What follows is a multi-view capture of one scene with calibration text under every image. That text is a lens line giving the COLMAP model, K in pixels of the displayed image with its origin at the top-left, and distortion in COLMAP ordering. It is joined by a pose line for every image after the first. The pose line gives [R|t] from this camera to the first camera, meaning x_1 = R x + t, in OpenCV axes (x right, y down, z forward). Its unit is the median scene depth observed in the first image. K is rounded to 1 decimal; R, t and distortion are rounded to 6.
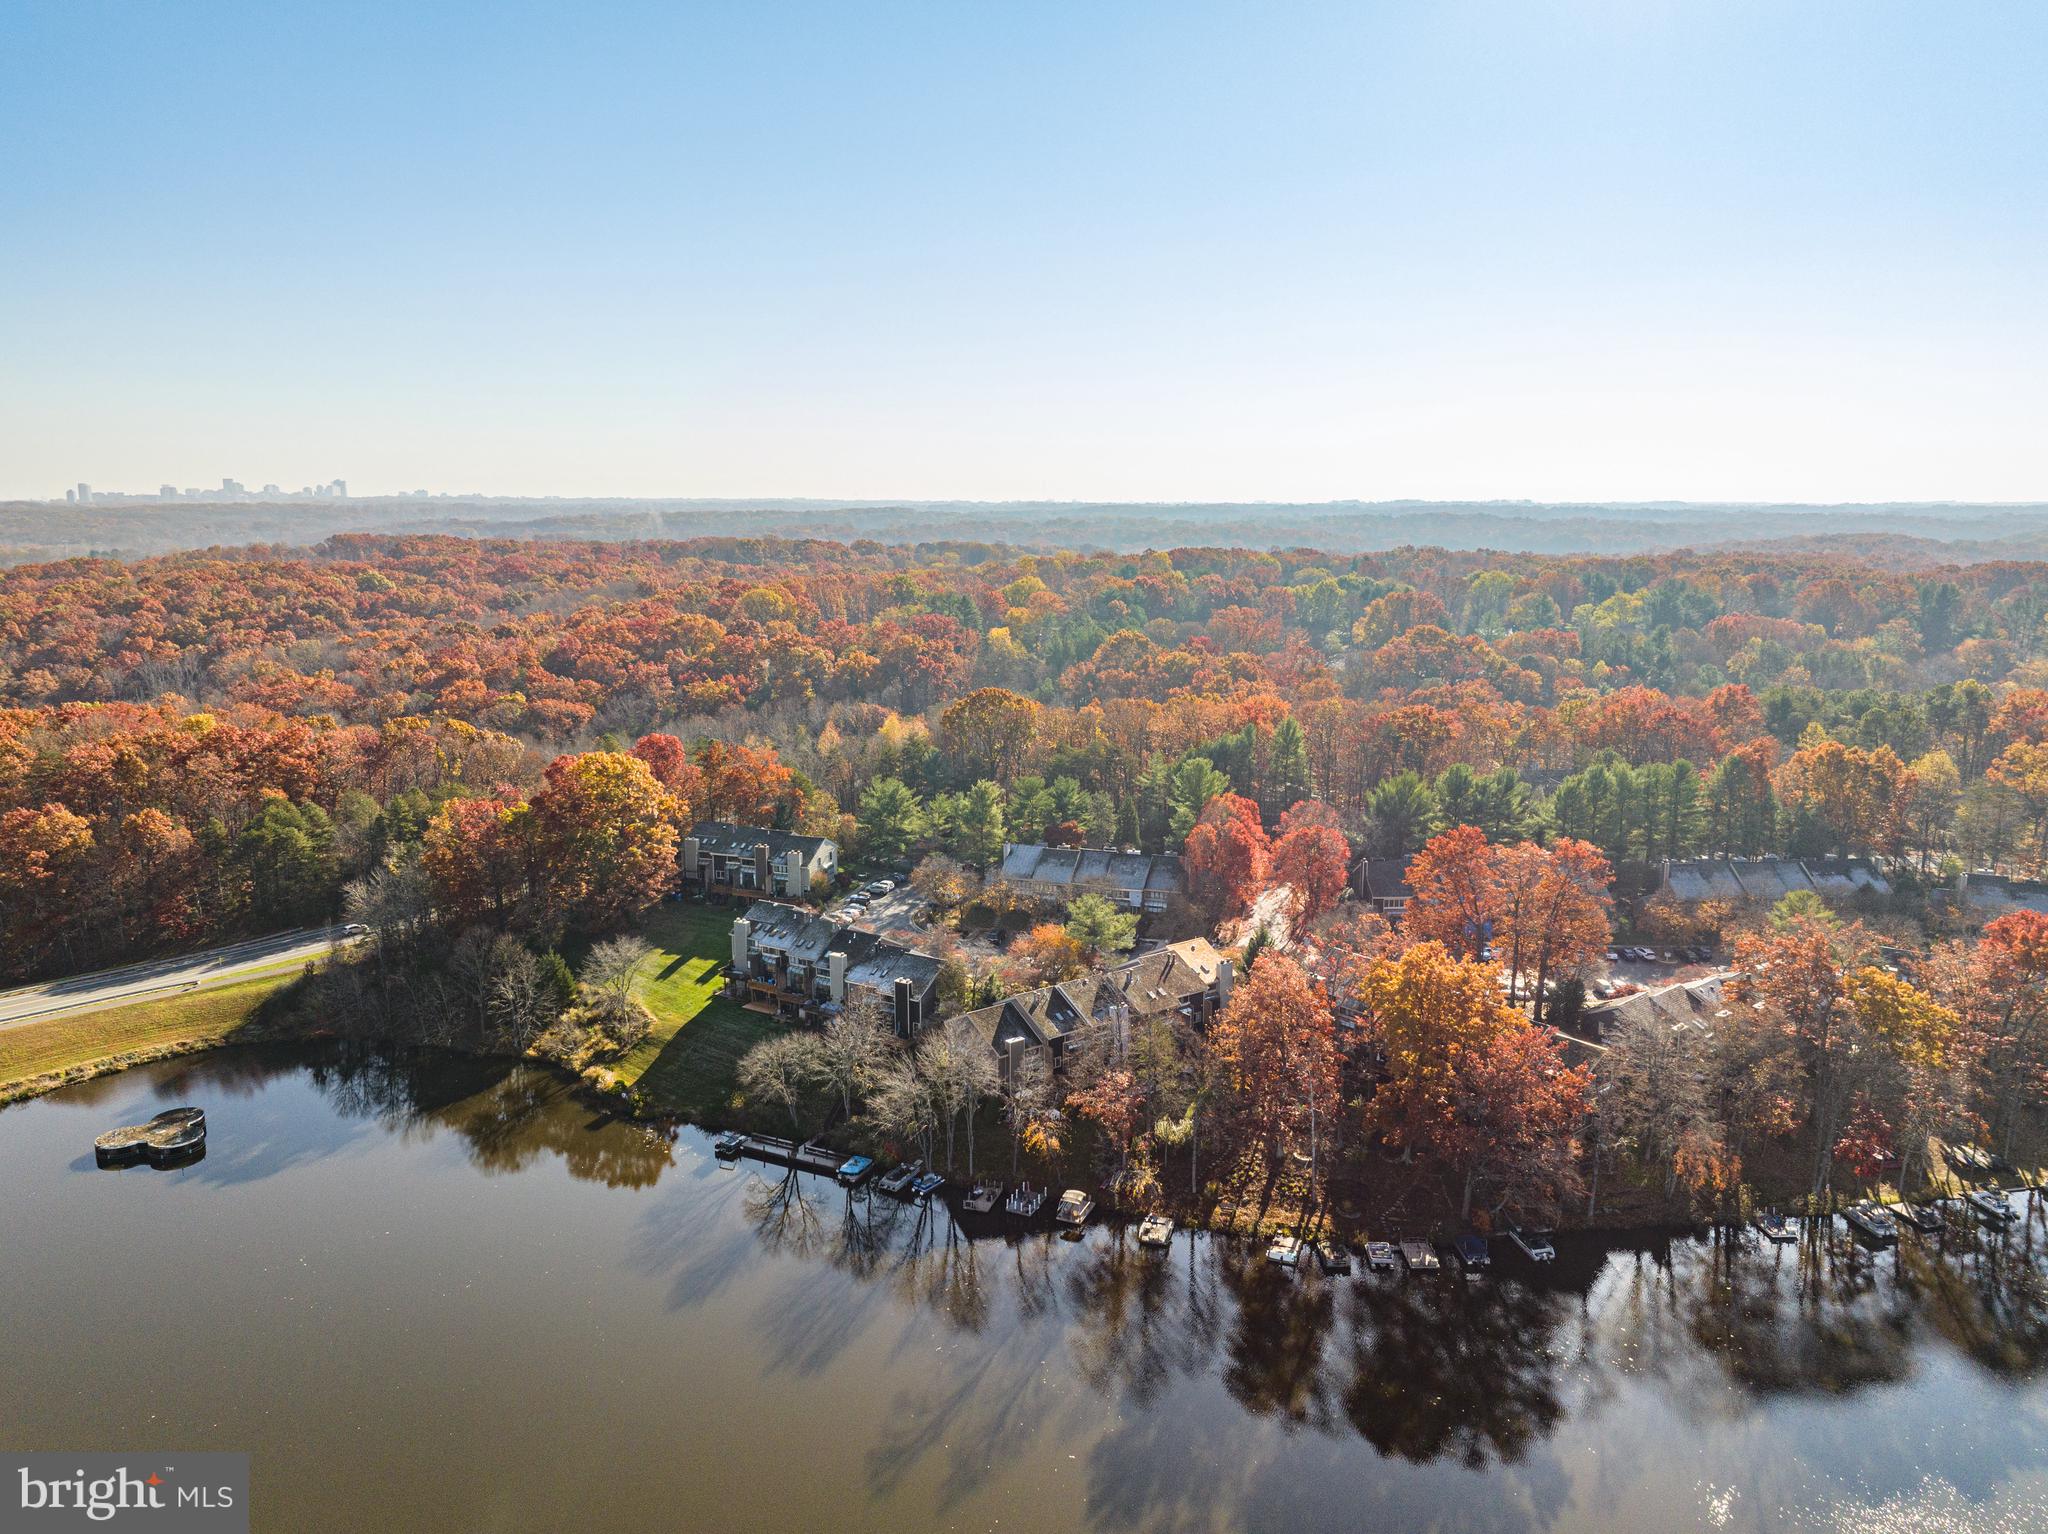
lens RADIAL K [[1400.9, 0, 1027.5], [0, 1400.9, 765.5], [0, 0, 1]] dist [0.070789, -0.002875]
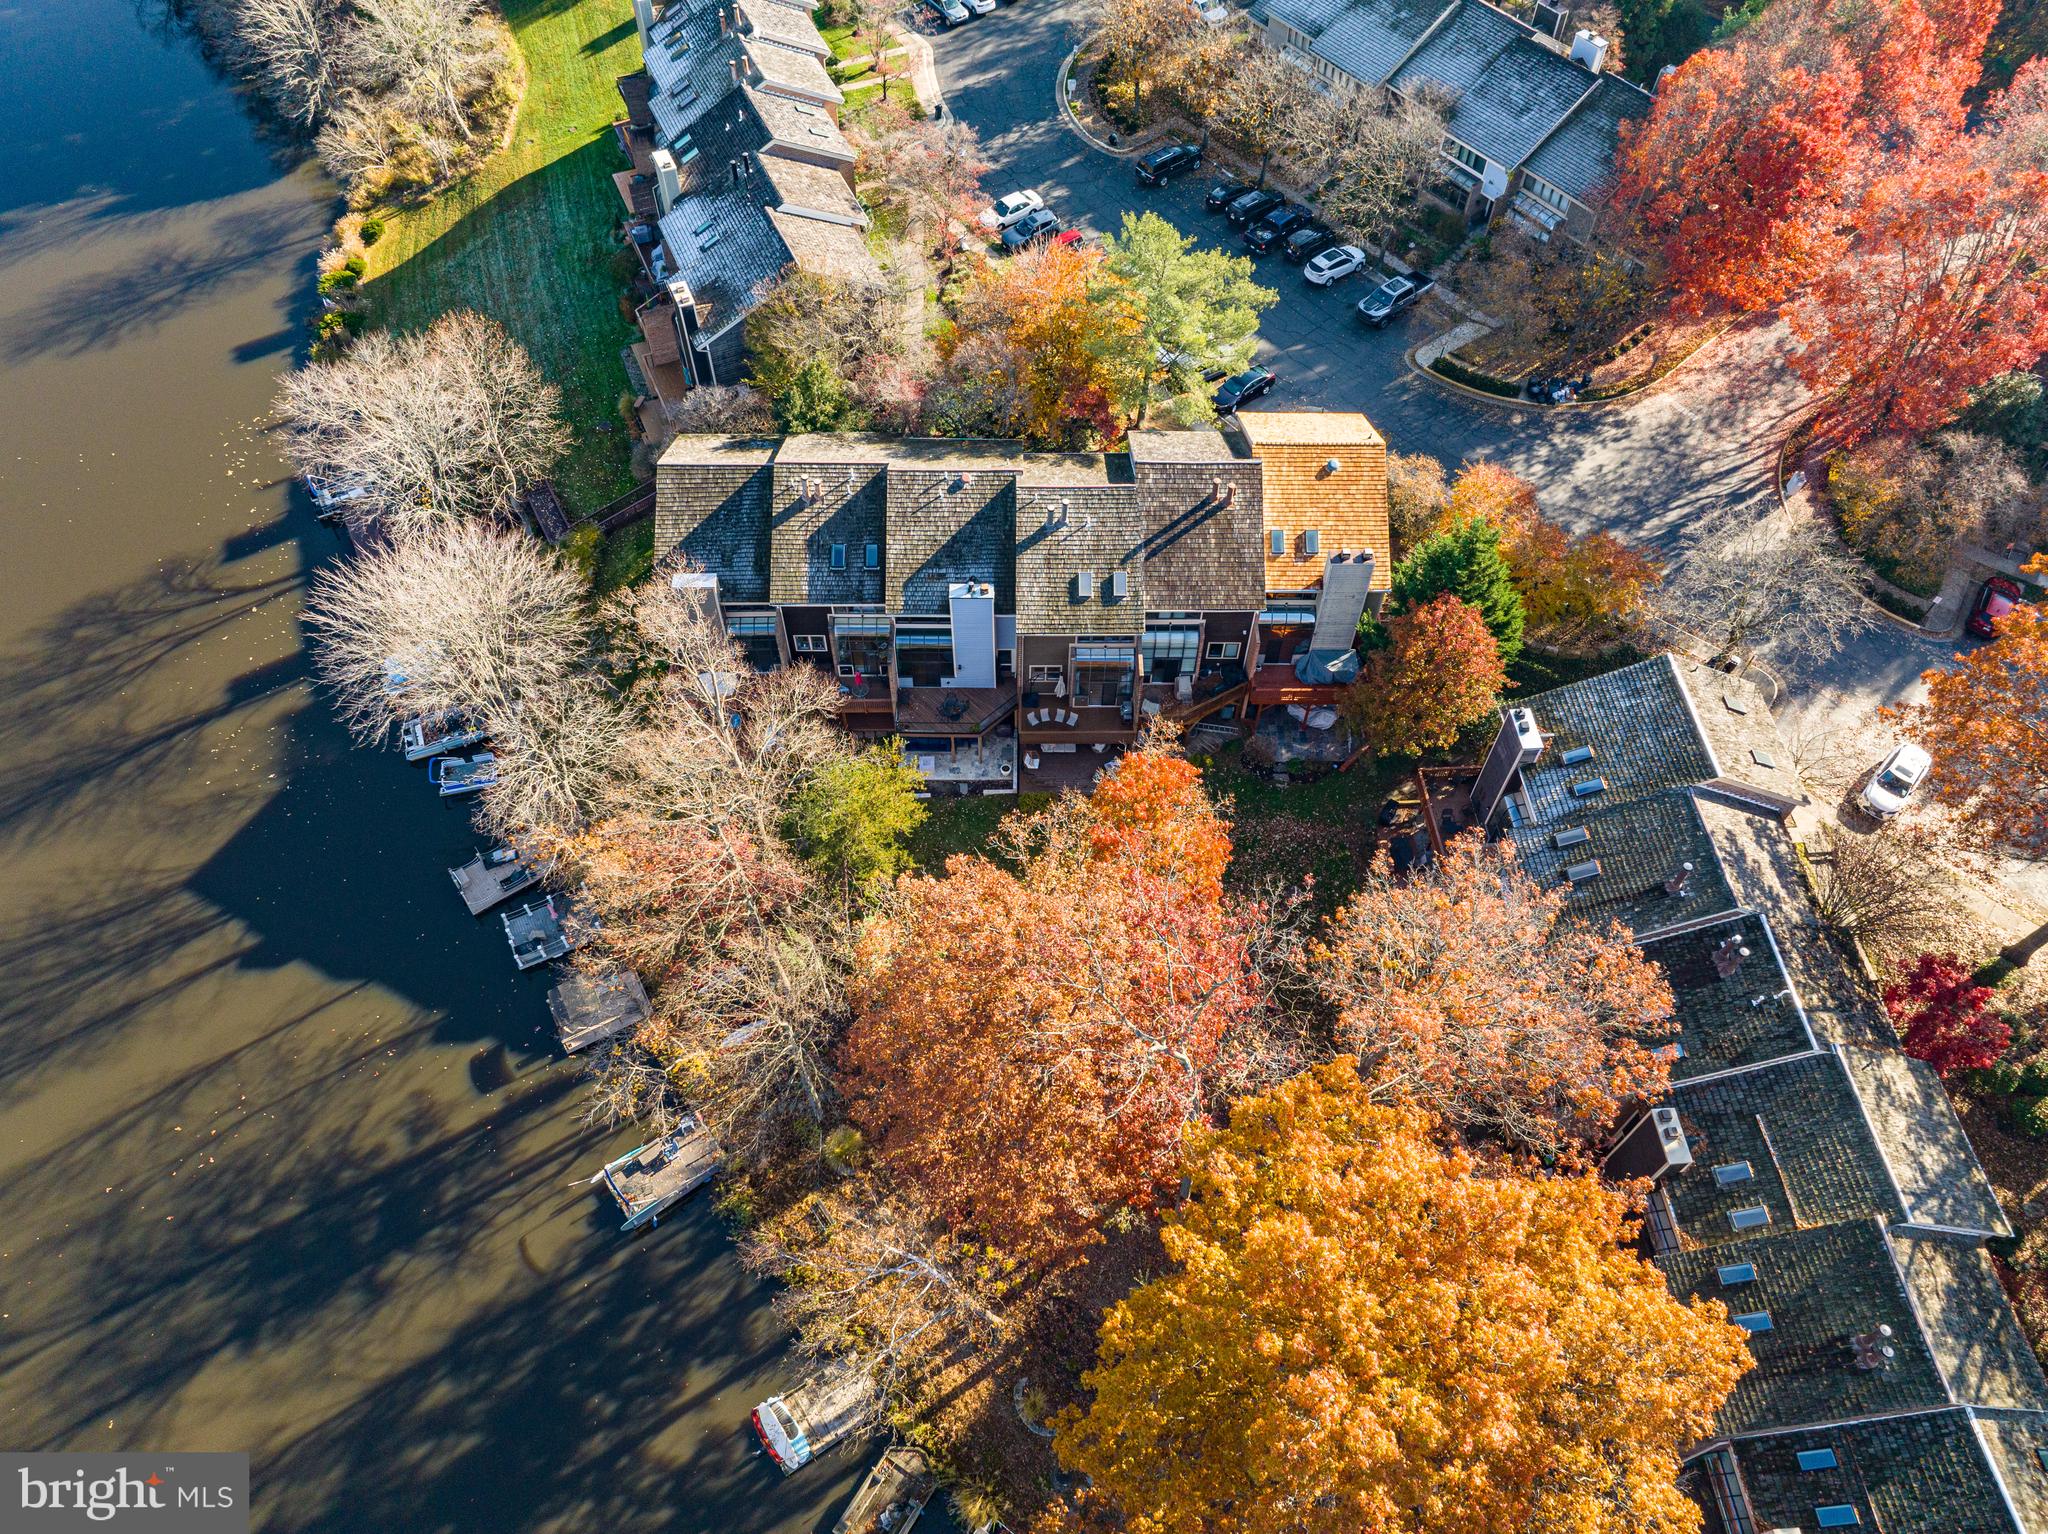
lens RADIAL K [[1403.5, 0, 1024.0], [0, 1403.5, 767.0], [0, 0, 1]] dist [-0.009072, -0.005035]
pose [[0.807691, 0.484781, -0.335592, 0.191786], [-0.114380, 0.687198, 0.717409, -0.064991], [0.578405, -0.541060, 0.610493, 0.611764]]
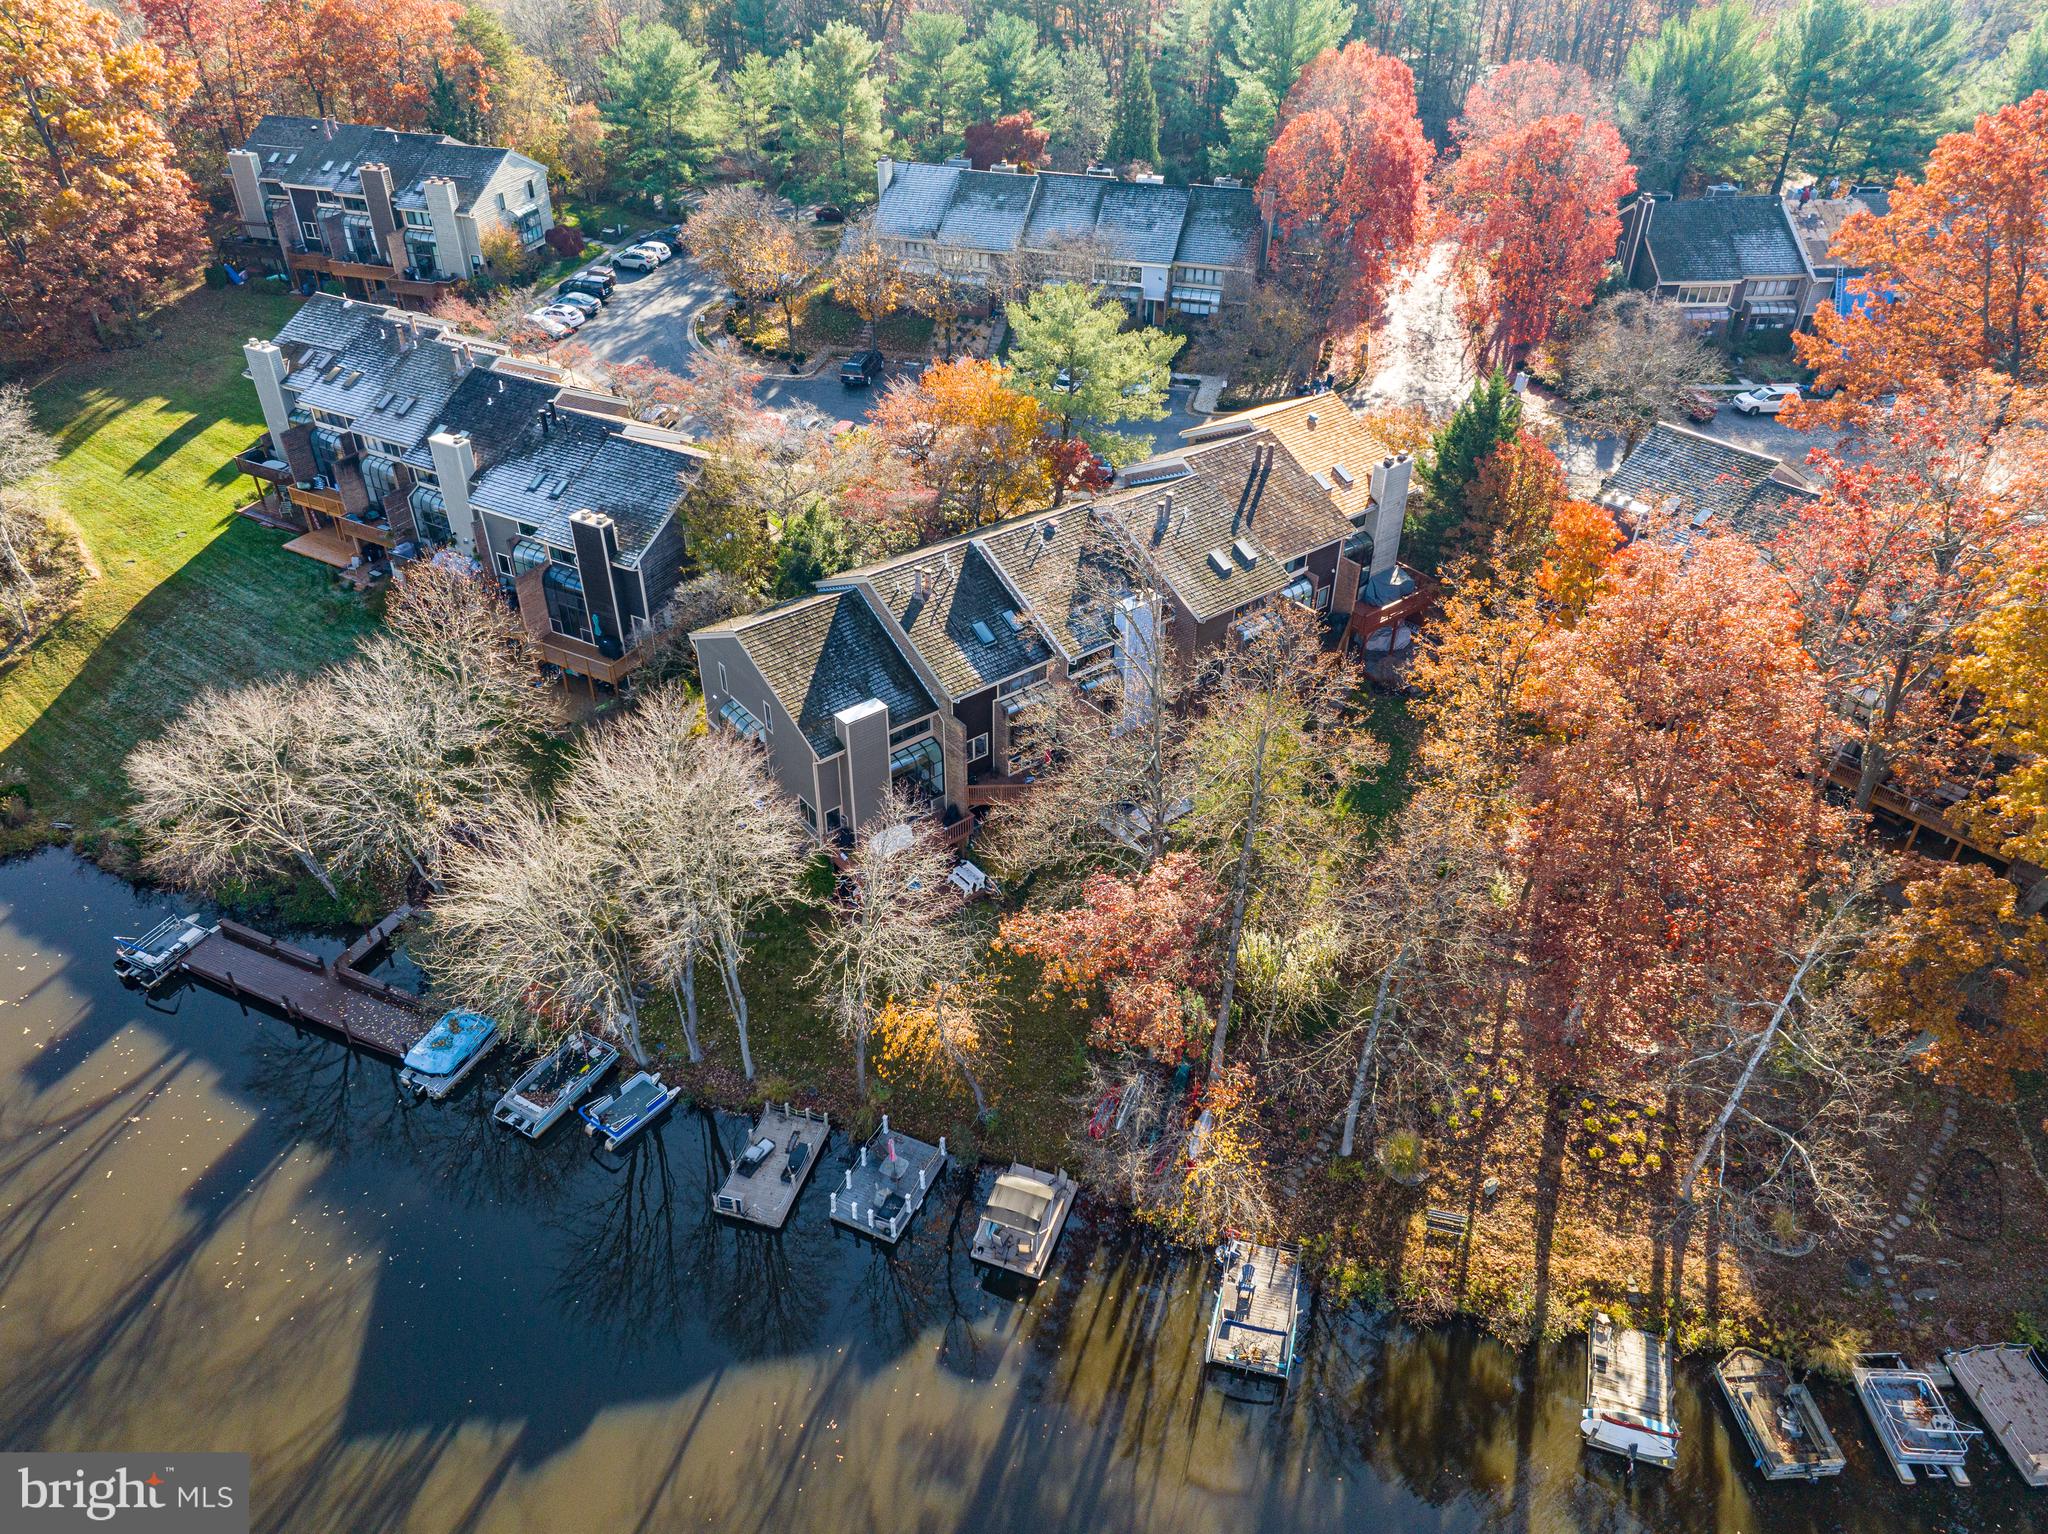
lens RADIAL K [[1403.5, 0, 1024.0], [0, 1403.5, 767.0], [0, 0, 1]] dist [-0.009072, -0.005035]
pose [[0.999519, -0.011491, 0.028789, 0.018383], [-0.002045, 0.902280, 0.431147, 0.039961], [-0.030930, -0.430998, 0.901822, 0.527622]]
